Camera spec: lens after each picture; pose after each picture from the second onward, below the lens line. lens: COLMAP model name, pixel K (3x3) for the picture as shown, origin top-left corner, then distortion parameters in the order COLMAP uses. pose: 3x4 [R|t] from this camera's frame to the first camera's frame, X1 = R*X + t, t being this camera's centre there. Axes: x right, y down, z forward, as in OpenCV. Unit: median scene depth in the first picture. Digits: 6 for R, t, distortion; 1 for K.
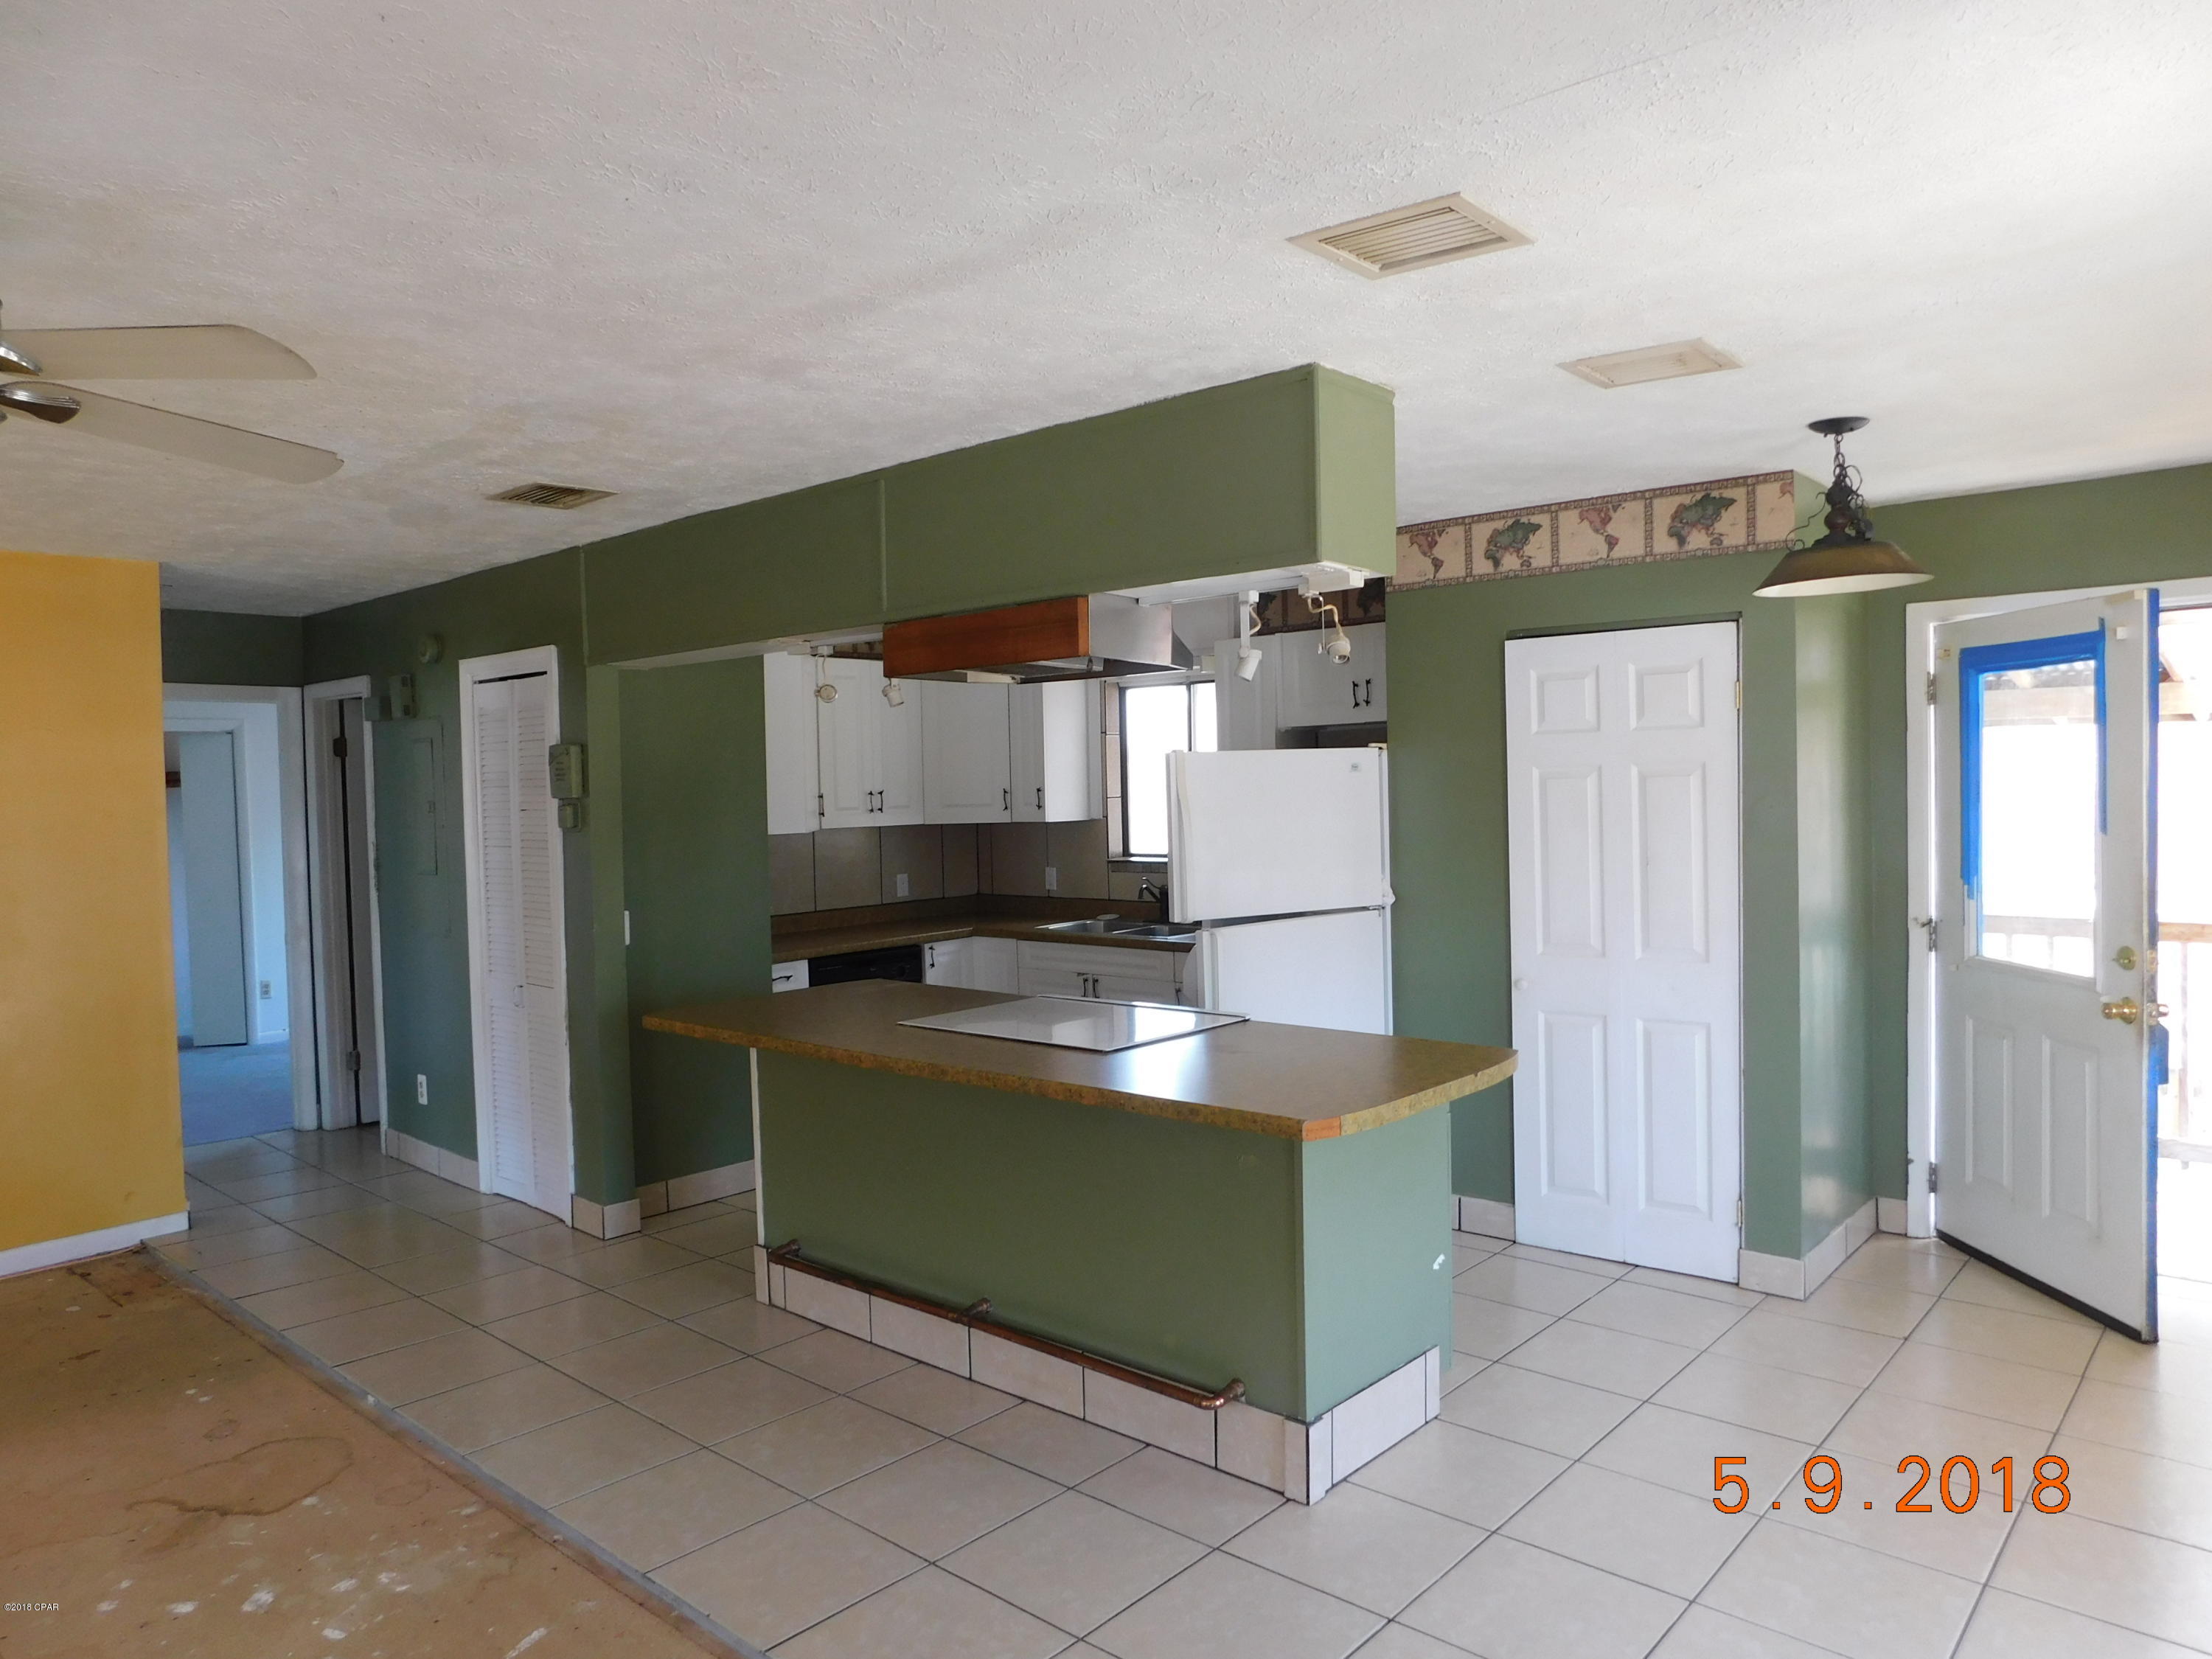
lens RADIAL K [[1474.5, 0, 1121.5], [0, 1474.5, 827.8], [0, 0, 1]] dist [-0.070512, 0.063125]
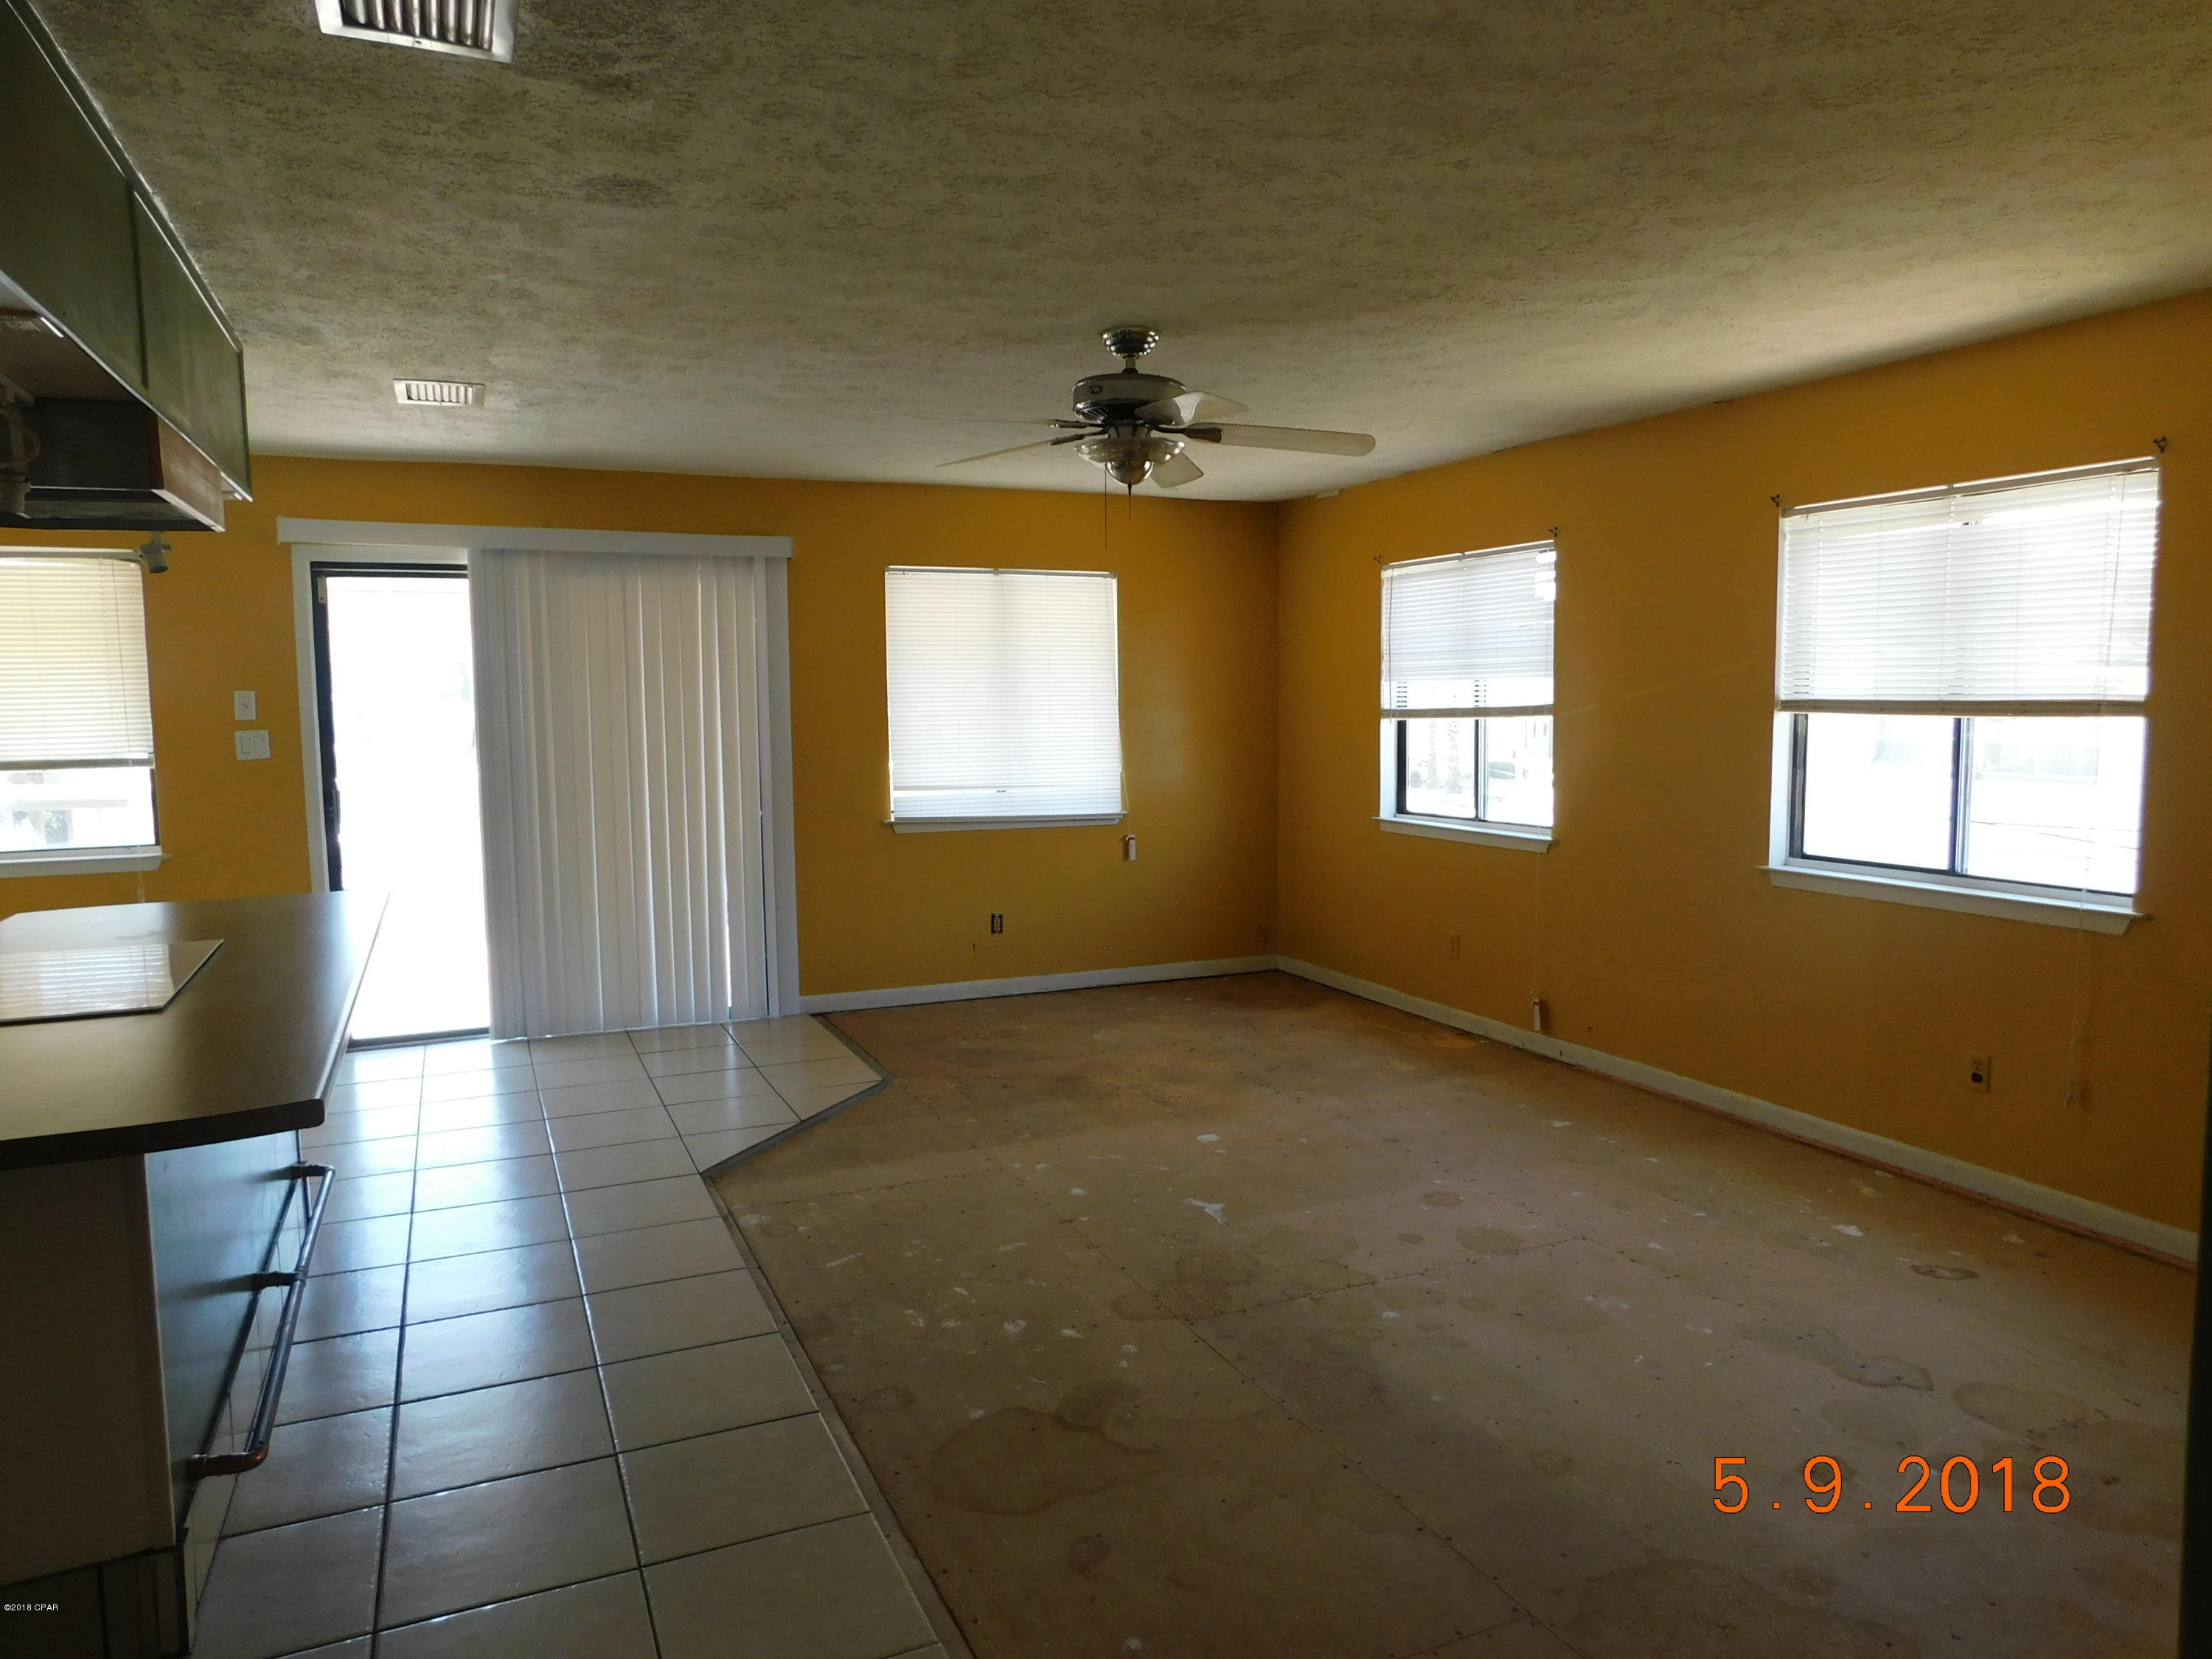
lens RADIAL K [[1474.5, 0, 1121.5], [0, 1474.5, 827.8], [0, 0, 1]] dist [-0.070512, 0.063125]
pose [[-0.913236, -0.008342, 0.407345, -0.823997], [0.045380, 0.991487, 0.122044, -0.008633], [-0.404896, 0.129941, -0.905083, 1.416297]]
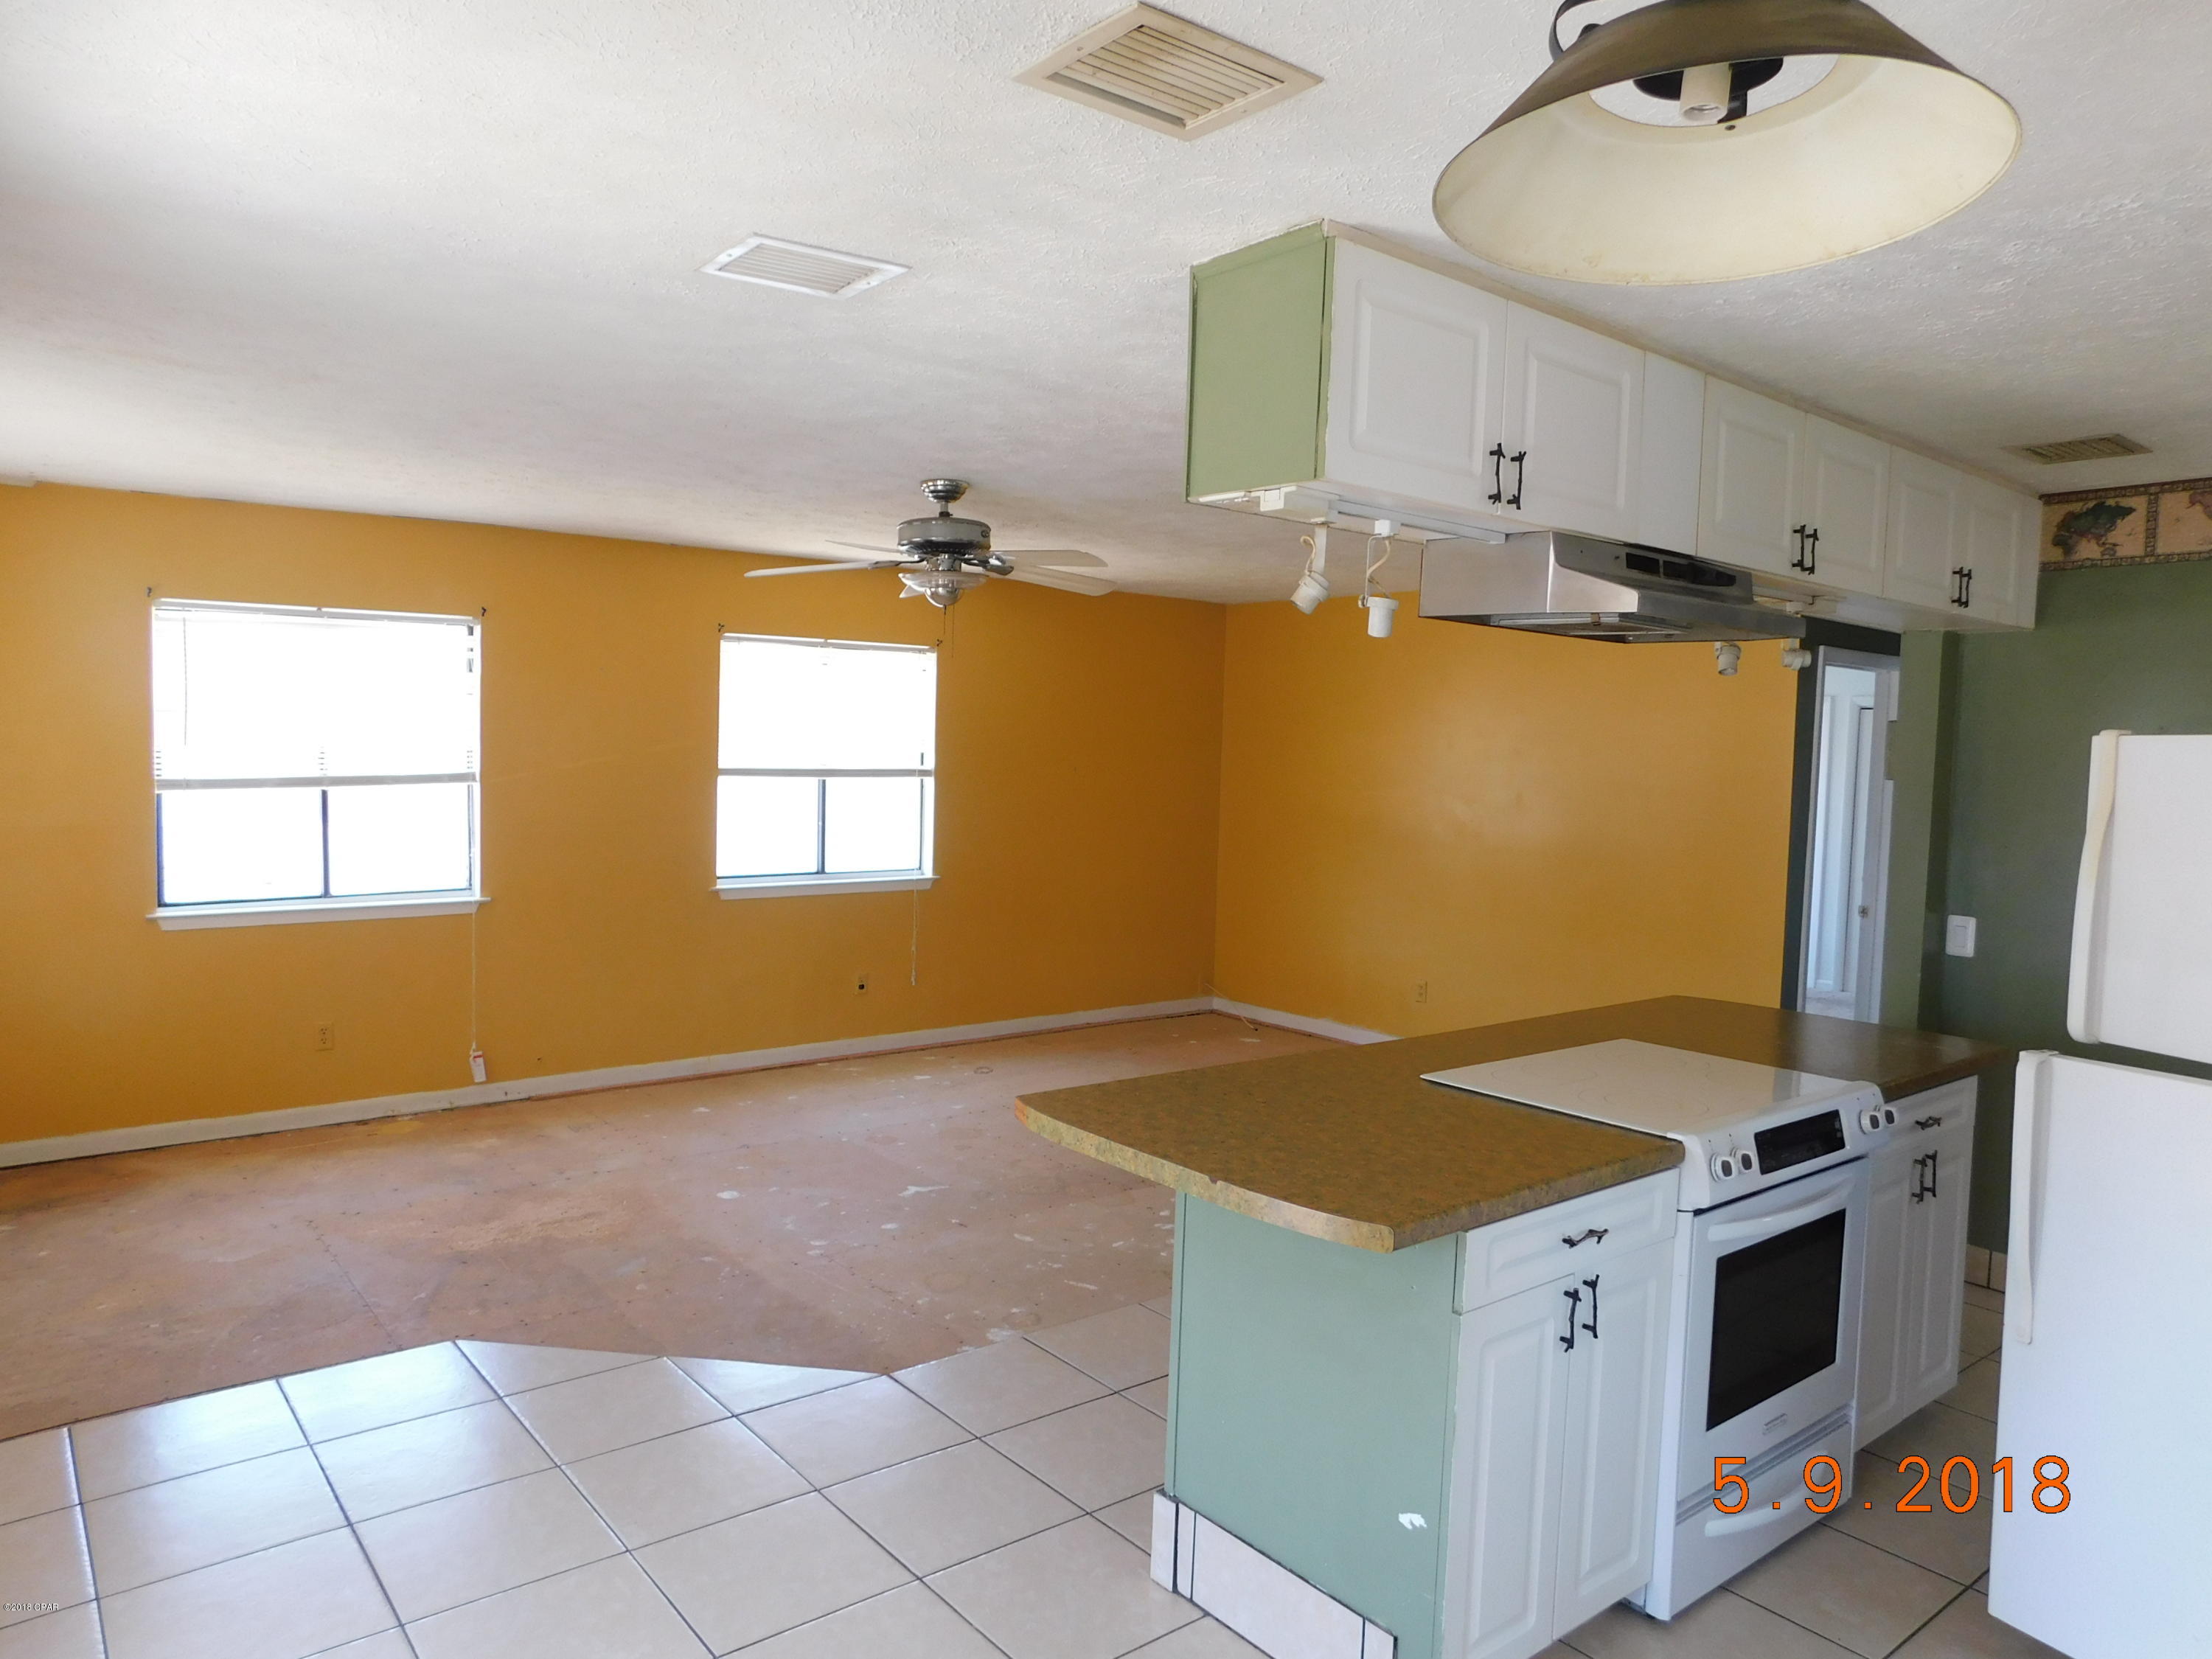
lens RADIAL K [[1474.5, 0, 1121.5], [0, 1474.5, 827.8], [0, 0, 1]] dist [-0.070512, 0.063125]
pose [[-0.162696, 0.078723, -0.983531, 0.753141], [-0.062767, 0.993967, 0.089941, -0.055737], [0.984678, 0.076366, -0.156774, 0.839417]]
